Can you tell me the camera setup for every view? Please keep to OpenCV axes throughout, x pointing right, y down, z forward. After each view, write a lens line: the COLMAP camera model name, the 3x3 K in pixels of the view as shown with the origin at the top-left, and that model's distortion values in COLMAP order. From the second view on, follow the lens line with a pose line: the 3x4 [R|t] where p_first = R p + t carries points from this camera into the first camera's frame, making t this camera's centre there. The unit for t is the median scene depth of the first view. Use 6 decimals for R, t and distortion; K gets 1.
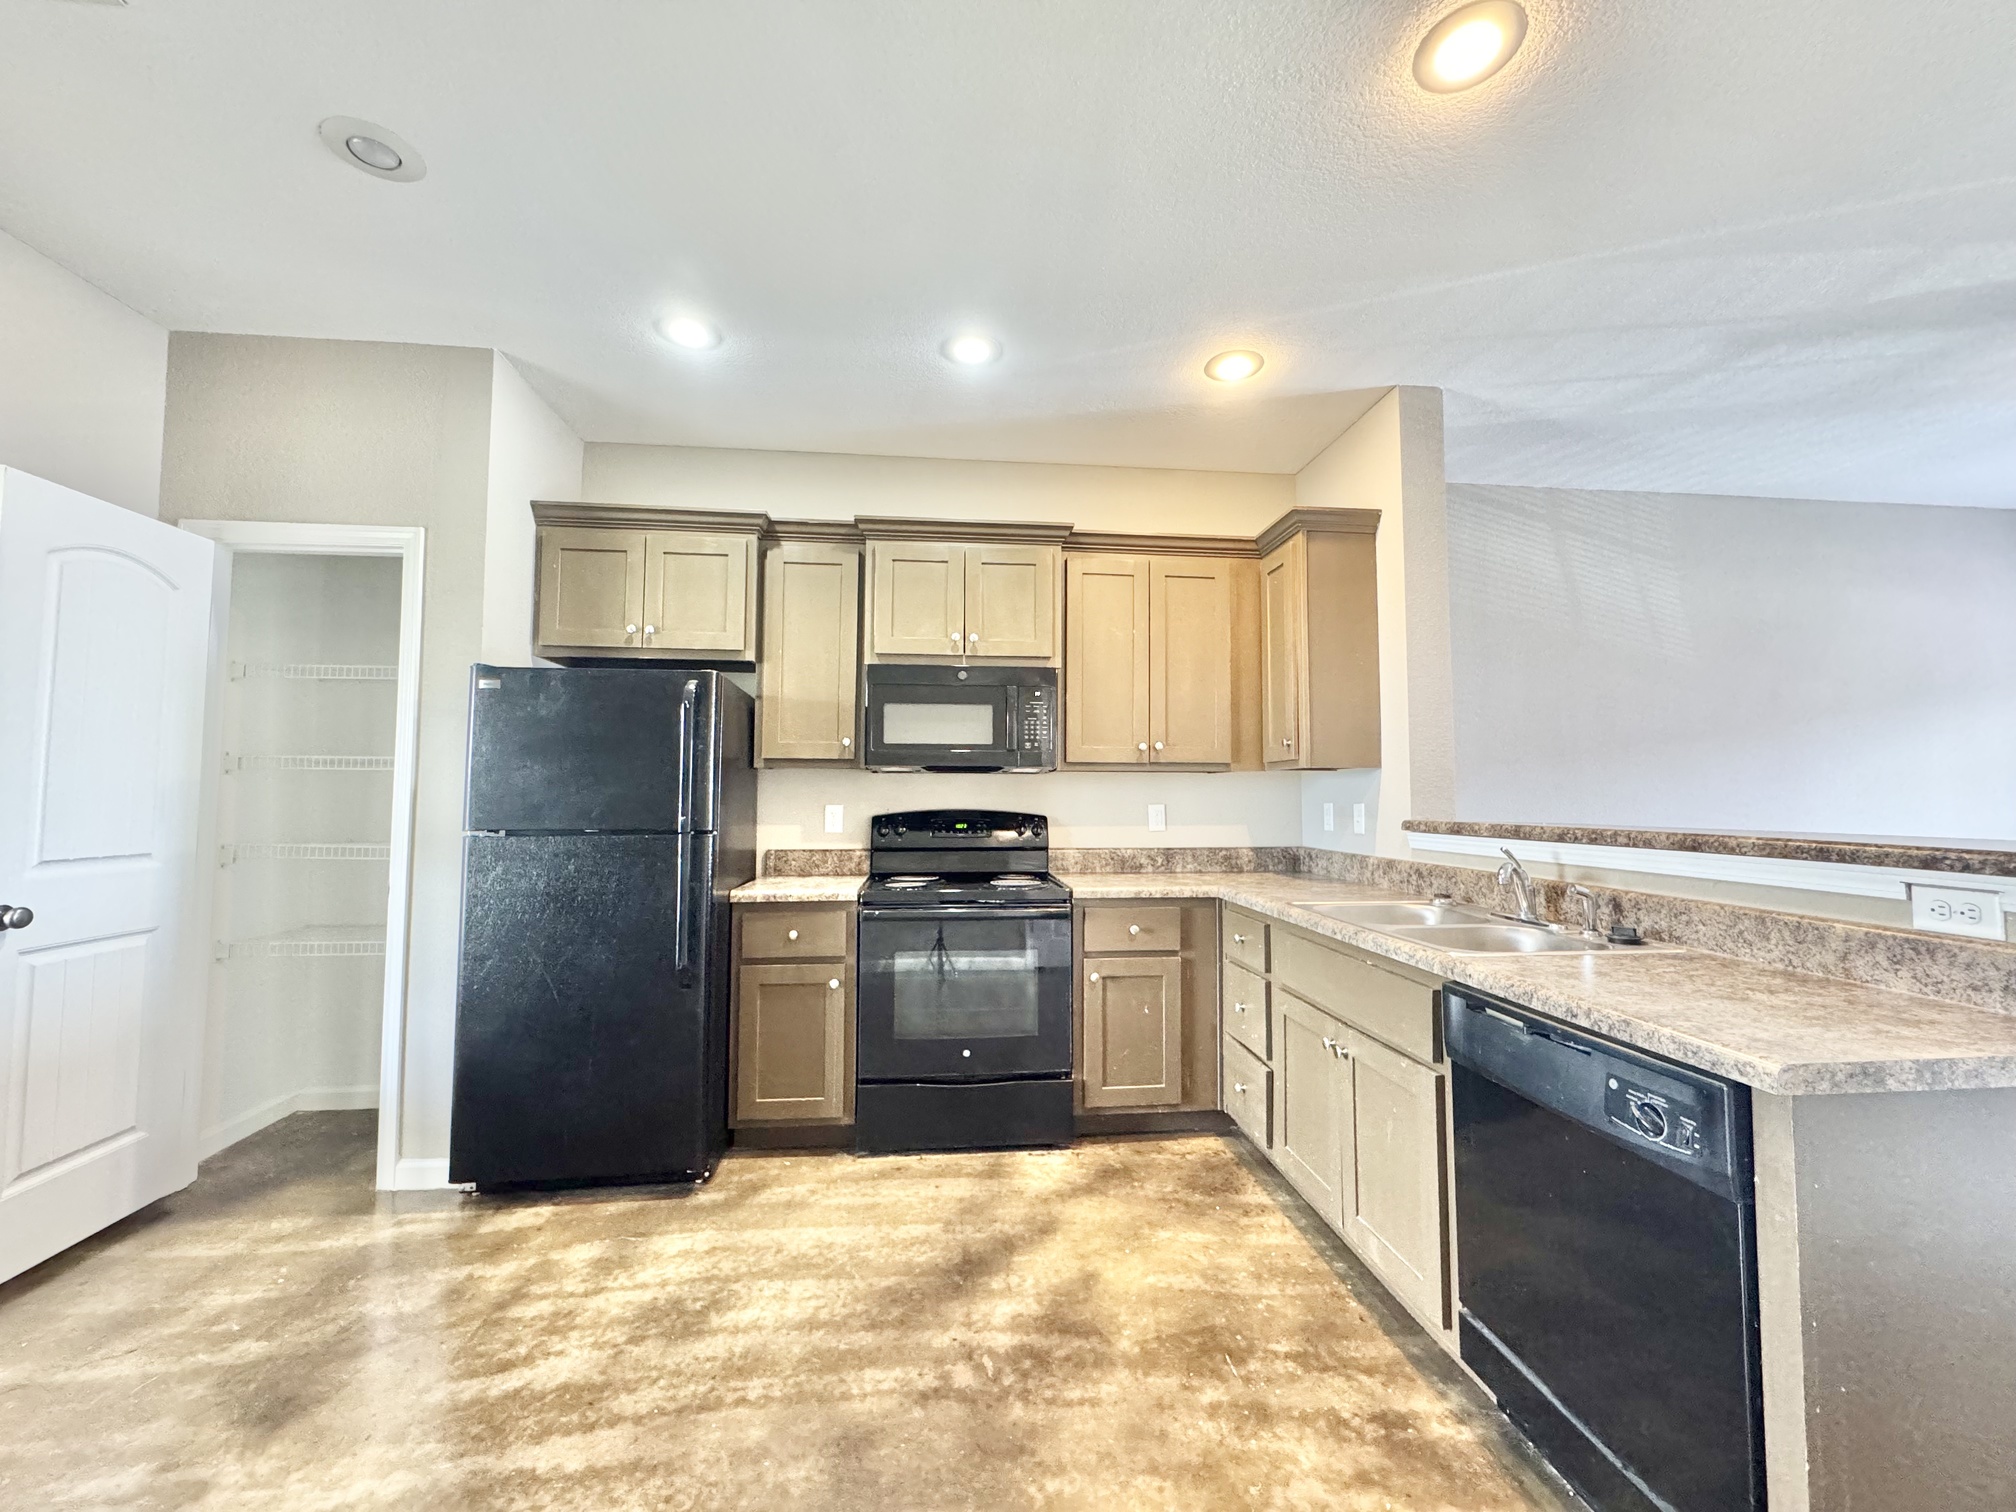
lens RADIAL K [[804.1, 0, 1007.8], [0, 804.1, 750.9], [0, 0, 1]] dist [-0.004101, 0.000982]
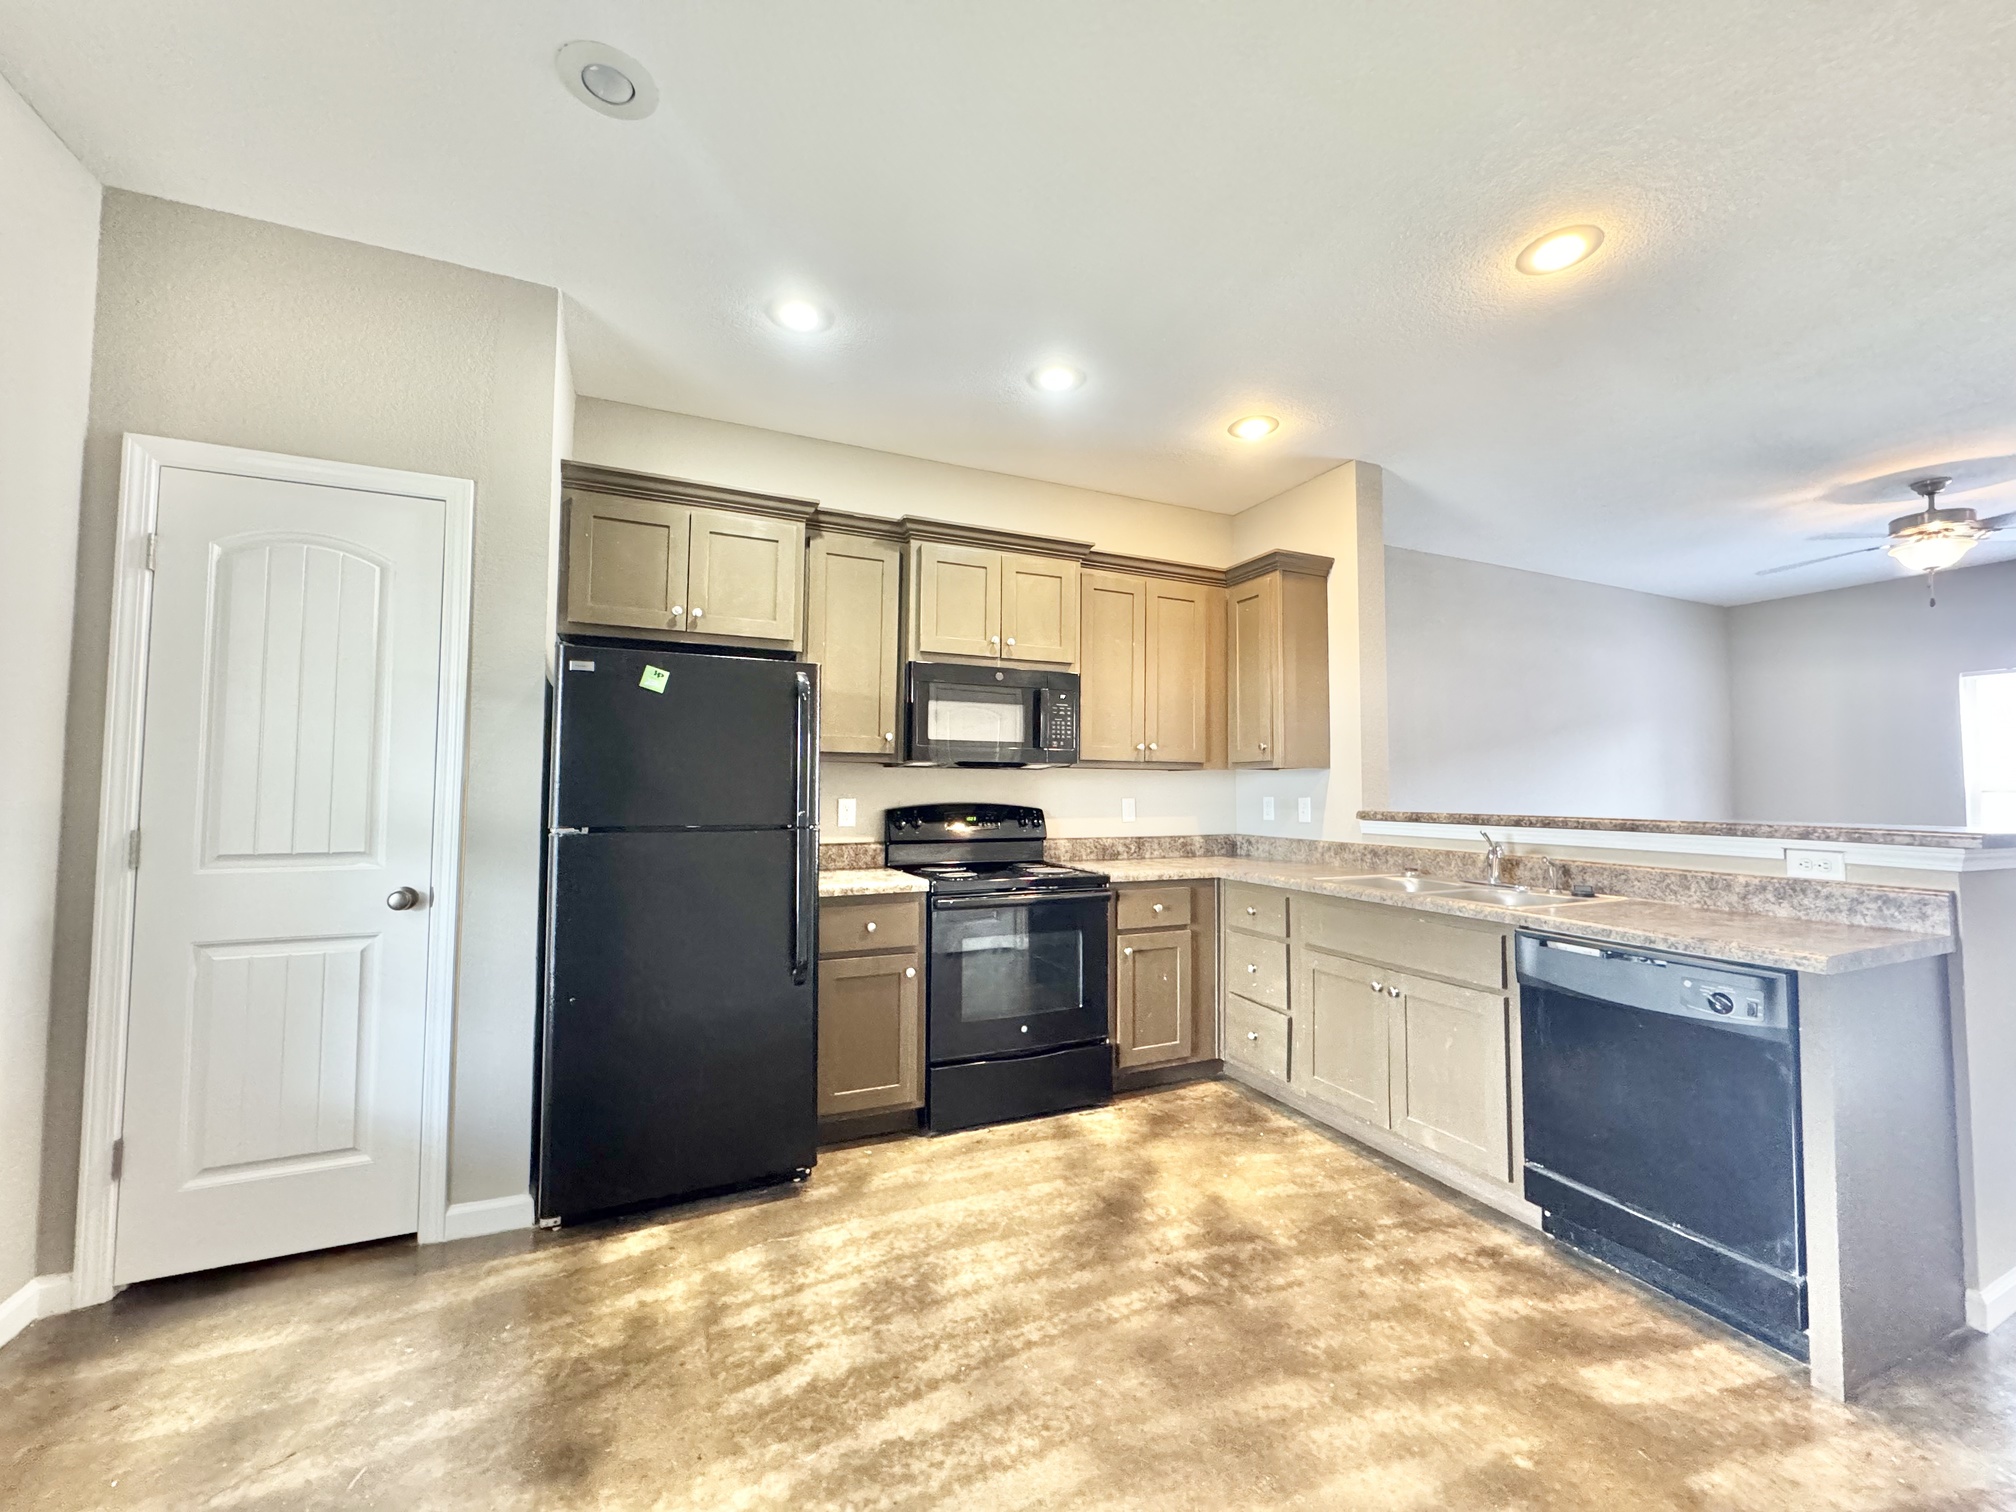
lens RADIAL K [[804.1, 0, 1007.3], [0, 804.1, 751.1], [0, 0, 1]] dist [-0.004101, 0.000982]
pose [[0.948565, 0.018610, 0.316036, -0.437818], [-0.021619, 0.999748, 0.006015, -0.002605], [-0.315844, -0.012538, 0.948728, -0.011719]]
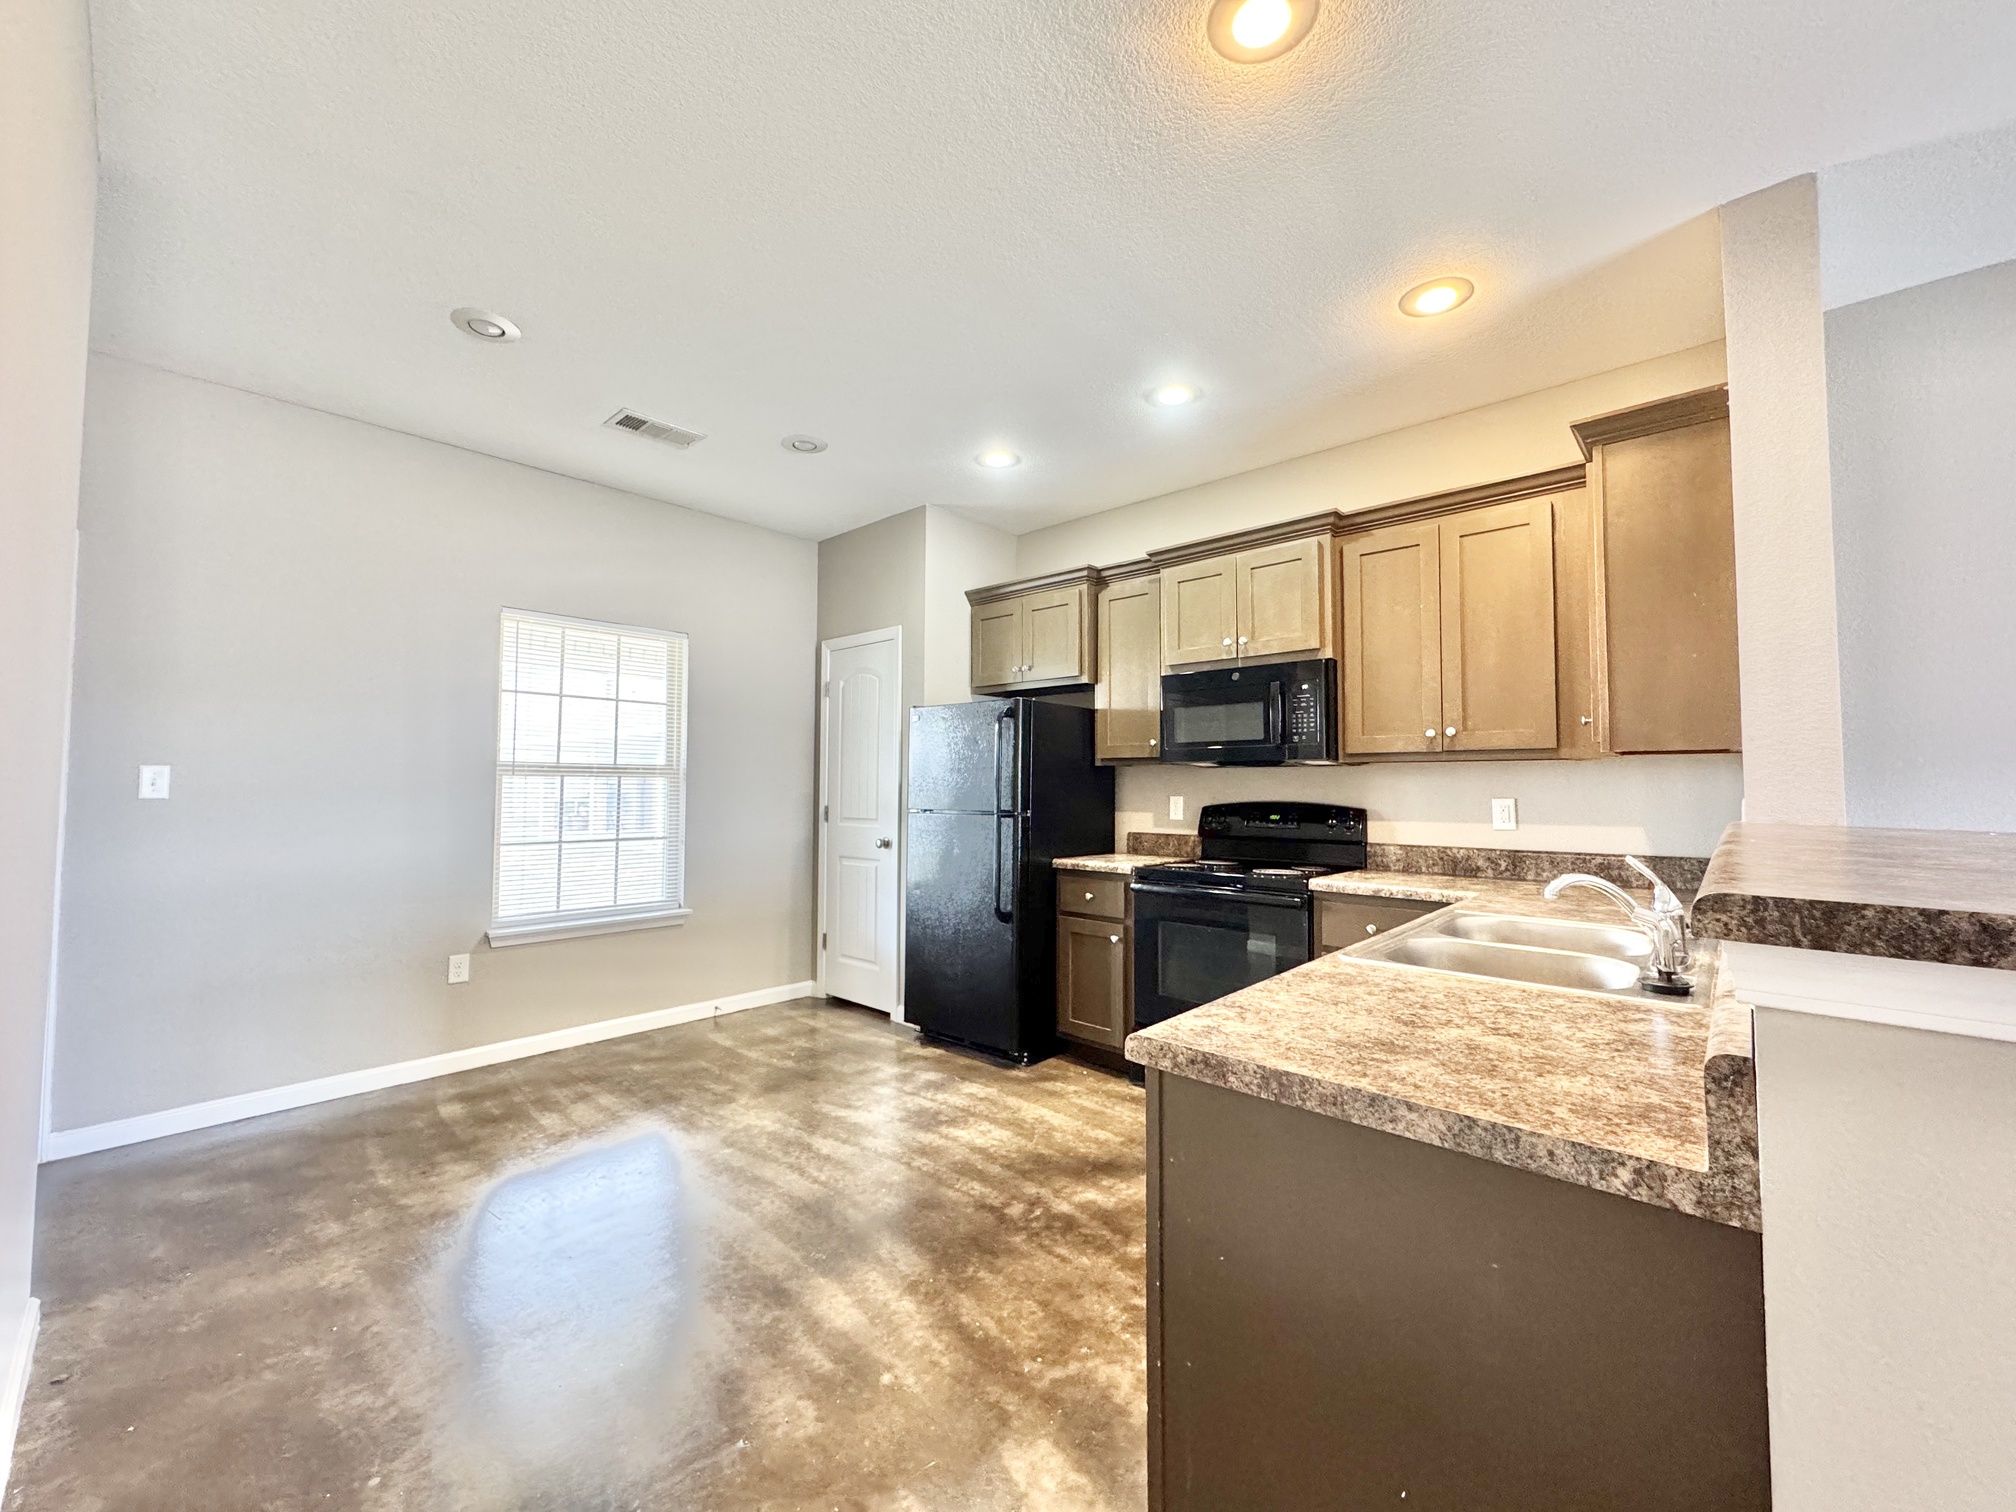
lens RADIAL K [[804.1, 0, 1010.9], [0, 804.1, 751.6], [0, 0, 1]] dist [-0.004101, 0.000982]
pose [[0.666391, -0.033669, -0.744842, 0.625504], [0.039603, 0.999168, -0.009734, 0.005917], [0.744550, -0.023011, 0.667170, 0.060621]]
